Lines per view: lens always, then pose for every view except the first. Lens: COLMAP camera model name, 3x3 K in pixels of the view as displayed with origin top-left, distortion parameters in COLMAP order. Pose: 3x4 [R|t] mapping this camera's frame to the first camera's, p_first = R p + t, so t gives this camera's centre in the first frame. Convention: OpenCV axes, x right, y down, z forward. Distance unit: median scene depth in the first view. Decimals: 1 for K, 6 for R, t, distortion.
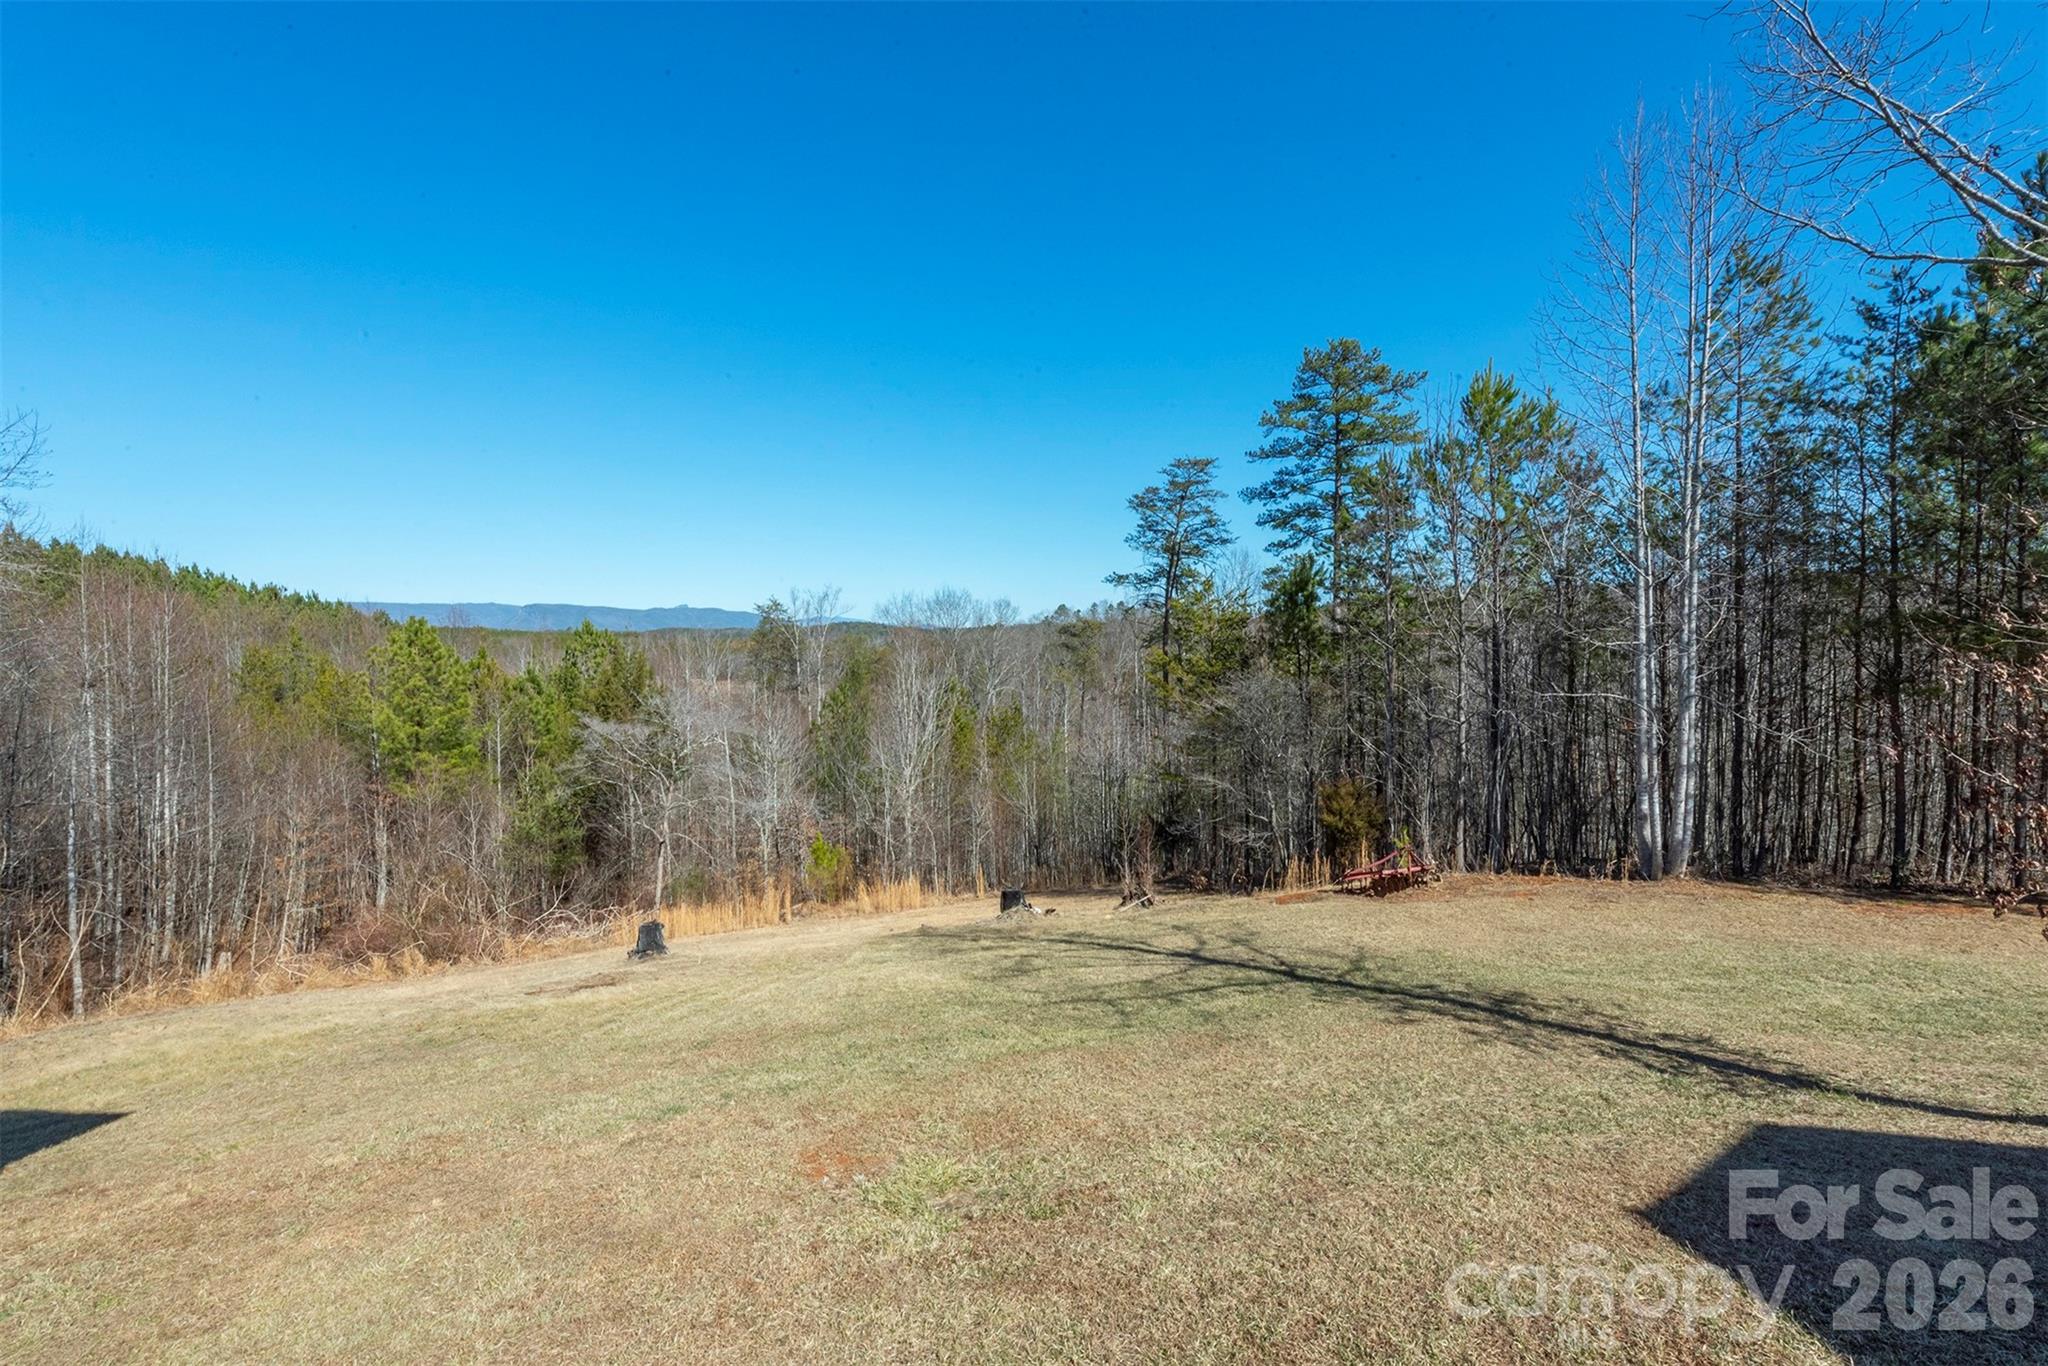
lens RADIAL K [[938.0, 0, 1024.0], [0, 938.0, 683.0], [0, 0, 1]] dist [-0.003339, -0.000226]
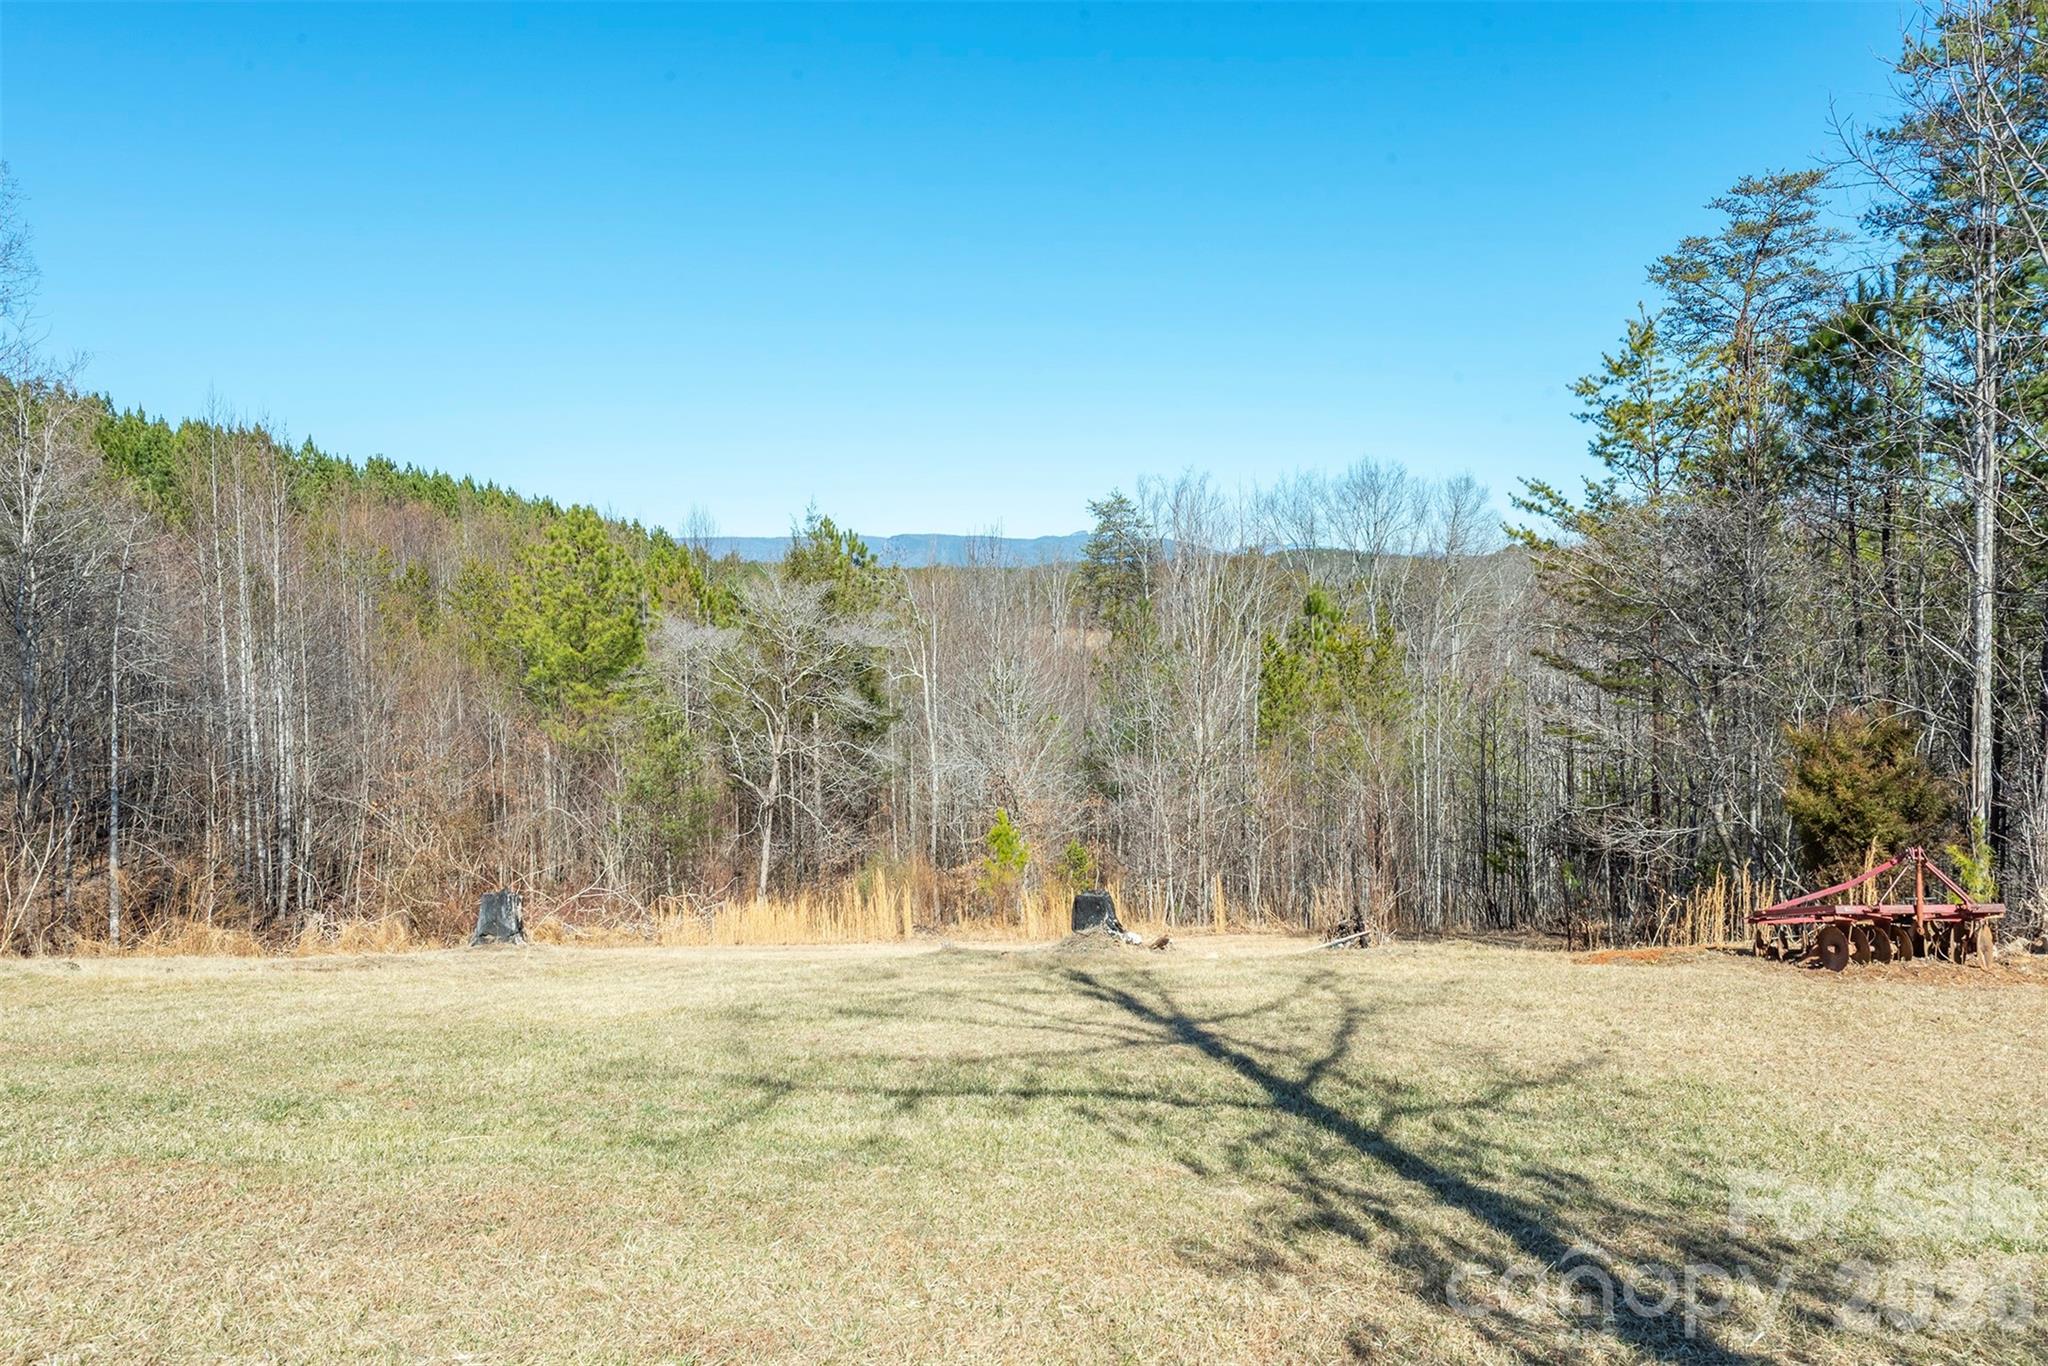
lens RADIAL K [[1354.0, 0, 1024.0], [0, 1354.0, 683.0], [0, 0, 1]] dist [0.000039, -0.002517]
pose [[0.912274, 0.020498, -0.409068, 0.131564], [-0.011129, 0.999619, 0.025270, 0.041416], [0.409430, -0.018501, 0.912154, 0.143663]]
